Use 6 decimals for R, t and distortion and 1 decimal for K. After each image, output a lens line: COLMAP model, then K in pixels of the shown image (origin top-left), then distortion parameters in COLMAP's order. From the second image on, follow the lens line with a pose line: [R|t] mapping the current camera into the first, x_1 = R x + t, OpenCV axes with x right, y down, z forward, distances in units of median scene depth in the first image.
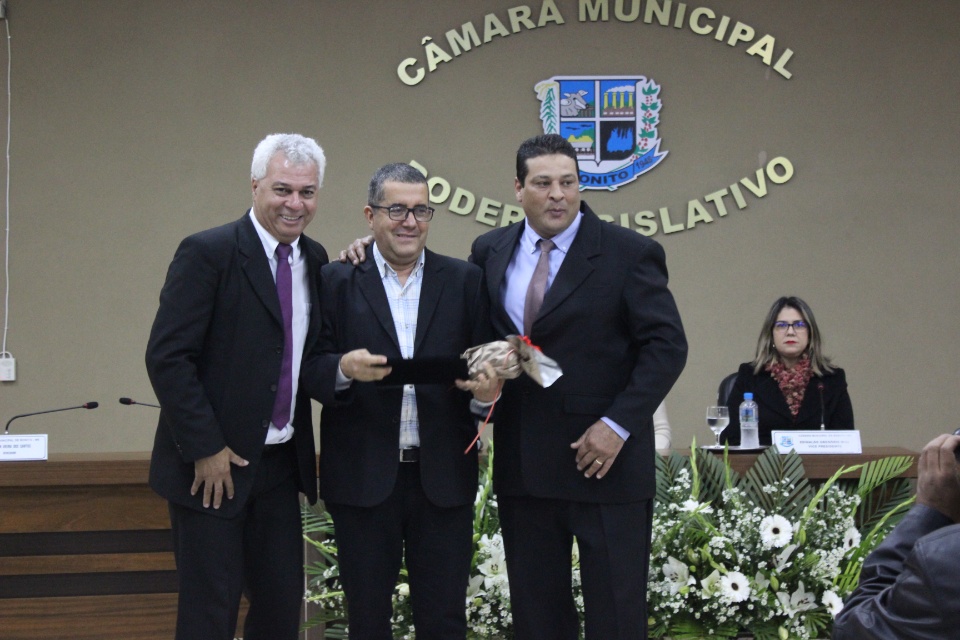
lens RADIAL K [[1963.3, 0, 482.9], [0, 1963.3, 317.9], [0, 0, 1]] dist [0.030479, 0.282088]
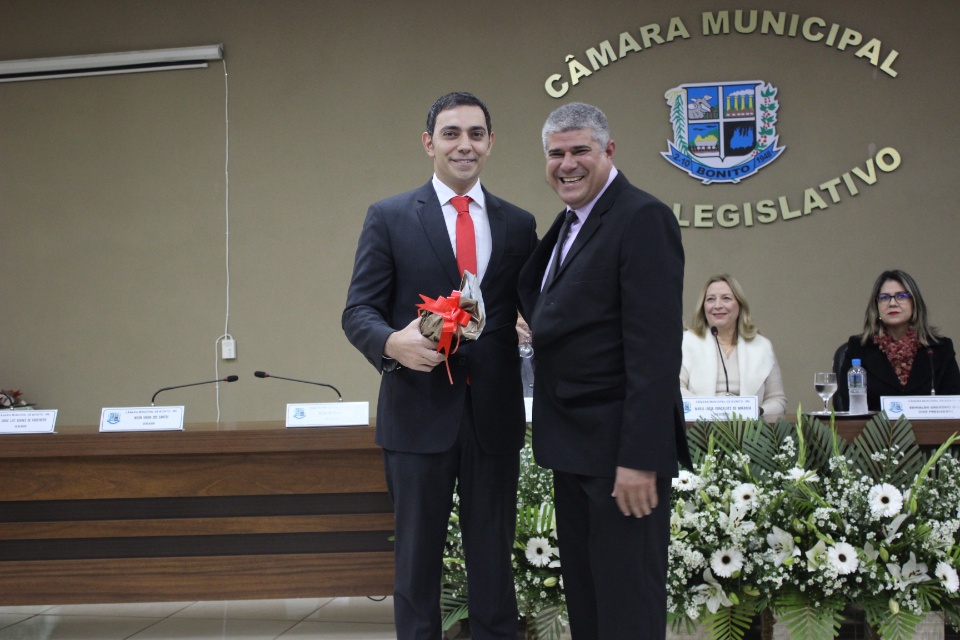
lens RADIAL K [[1326.5, 0, 478.5], [0, 1326.5, 321.4], [0, 0, 1]] dist [-0.052997, 0.090616]
pose [[0.987375, -0.017927, -0.157383, 0.051793], [0.018440, 0.999828, 0.001798, 0.014383], [0.157324, -0.004678, 0.987536, 0.306582]]
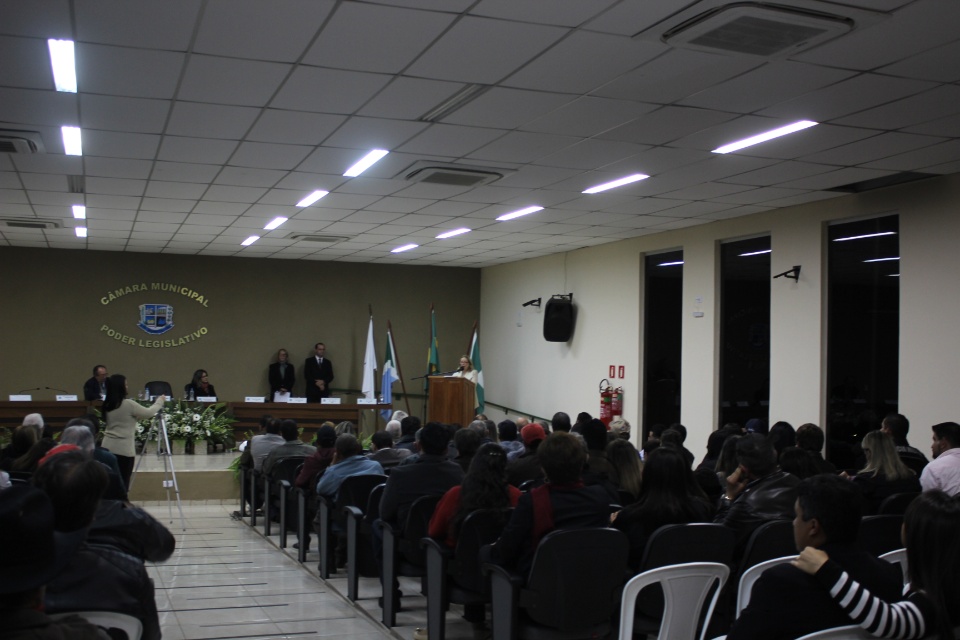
lens RADIAL K [[1087.7, 0, 479.1], [0, 1087.7, 321.9], [0, 0, 1]] dist [-0.096872, 0.063376]
pose [[0.928123, 0.034899, 0.370634, -0.181581], [-0.025432, 0.999214, -0.030401, -0.056715], [-0.371404, 0.018790, 0.928281, -1.582905]]
